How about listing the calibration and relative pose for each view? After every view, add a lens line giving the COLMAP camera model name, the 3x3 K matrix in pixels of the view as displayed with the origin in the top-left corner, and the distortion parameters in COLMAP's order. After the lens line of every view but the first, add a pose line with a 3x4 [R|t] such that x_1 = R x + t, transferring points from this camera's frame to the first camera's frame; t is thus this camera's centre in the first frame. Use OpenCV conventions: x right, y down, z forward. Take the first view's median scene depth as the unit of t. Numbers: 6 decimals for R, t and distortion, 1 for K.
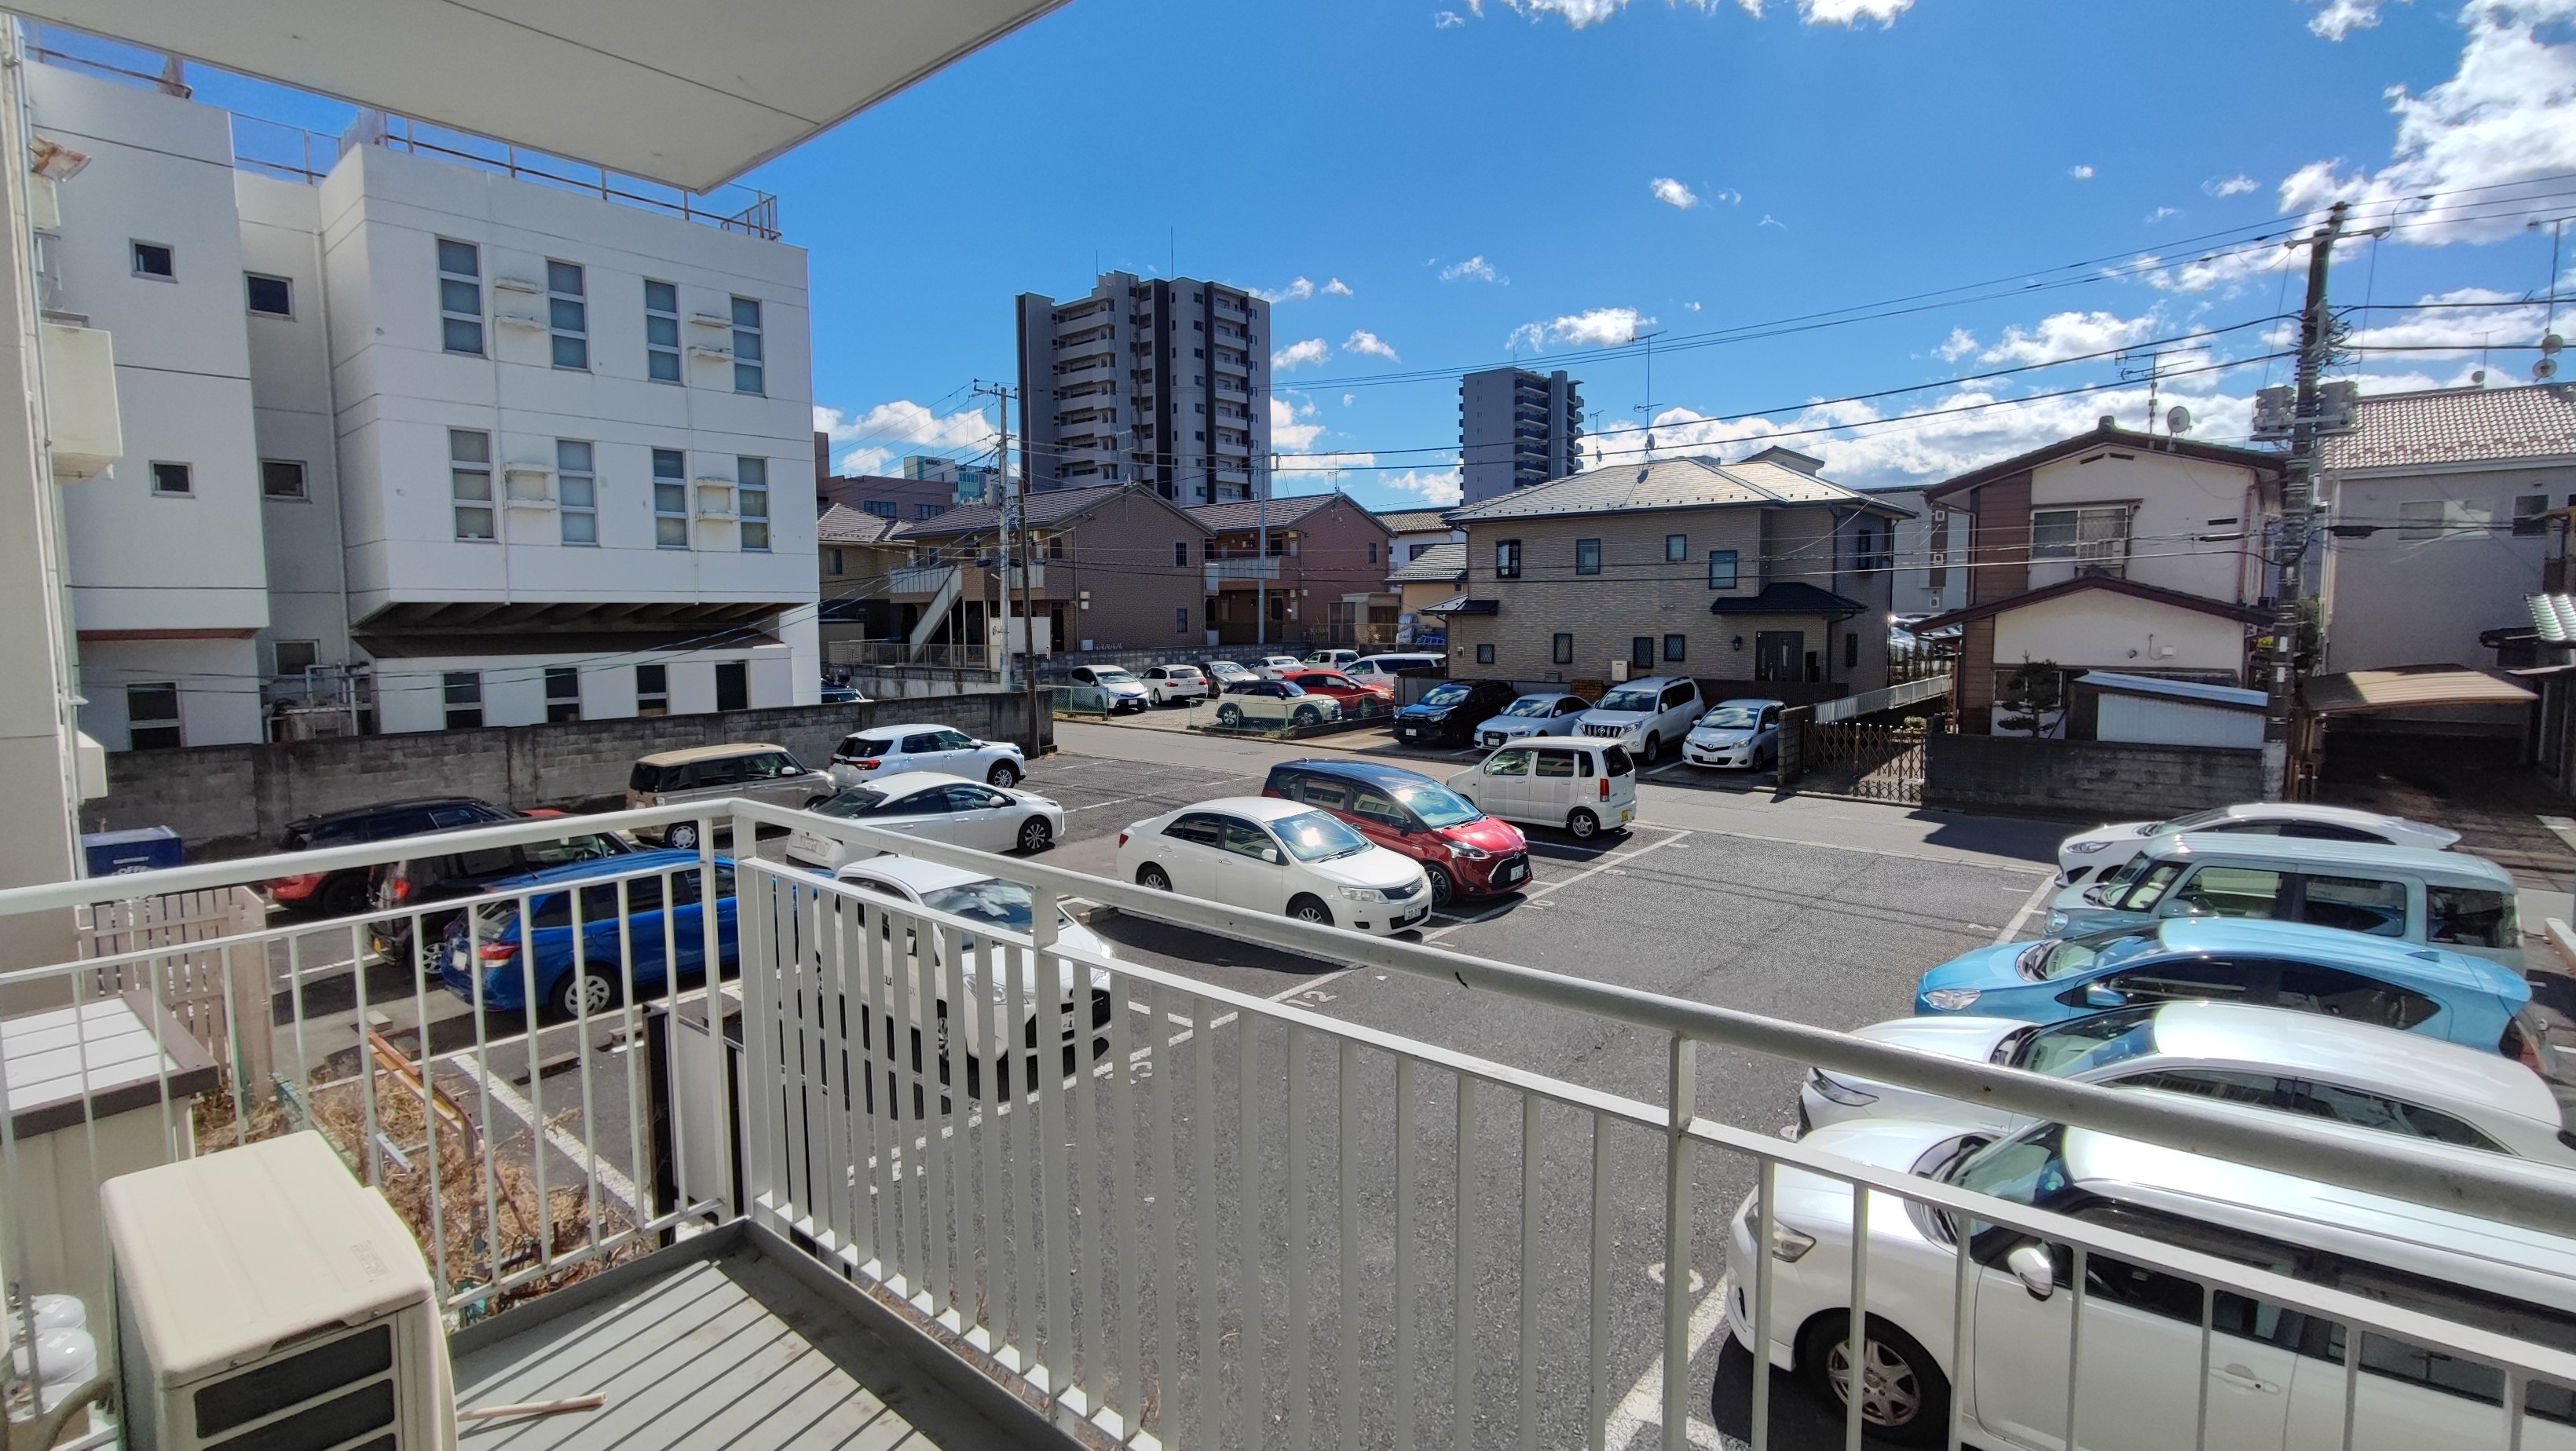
lens RADIAL K [[1174.3, 0, 1287.6], [0, 1174.3, 714.1], [0, 0, 1]] dist [-0.010256, 0.005571]
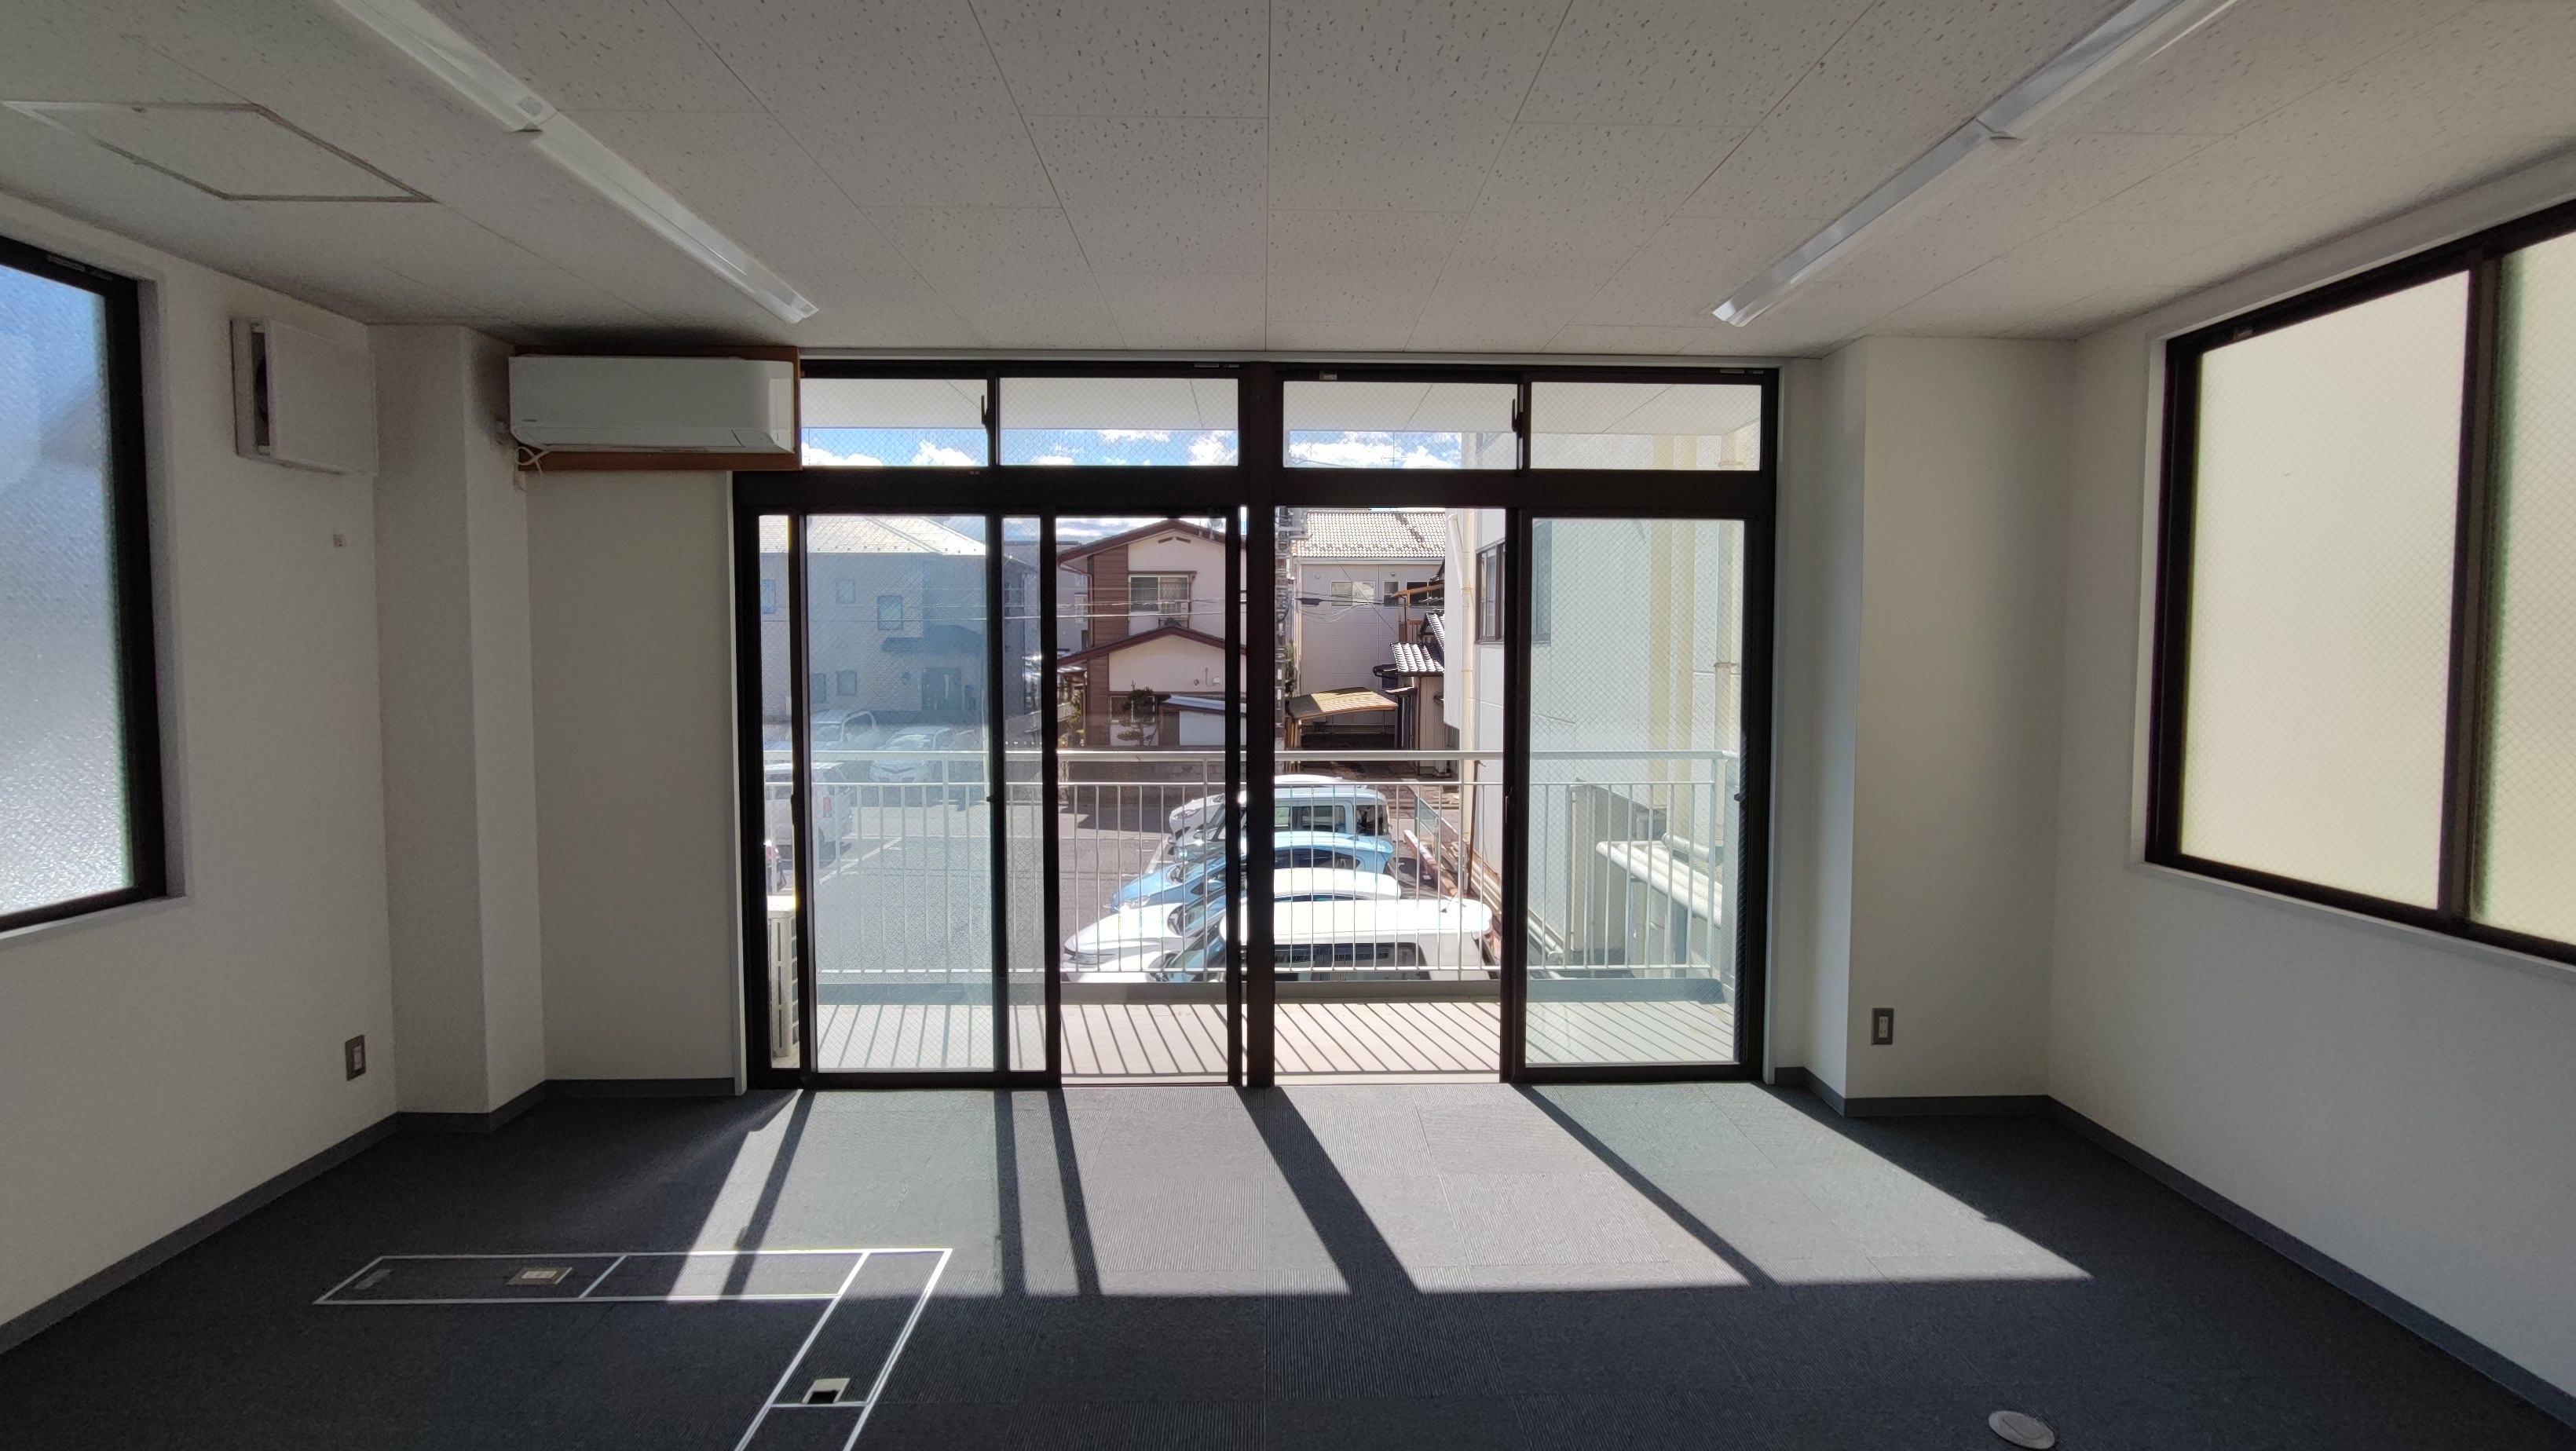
lens RADIAL K [[1174.3, 0, 1292.8], [0, 1174.3, 711.4], [0, 0, 1]] dist [-0.010256, 0.005571]
pose [[0.750191, -0.026324, 0.660697, -0.114721], [0.049135, 0.998664, -0.016000, 0.010539], [-0.659393, 0.044466, 0.750482, -0.121431]]
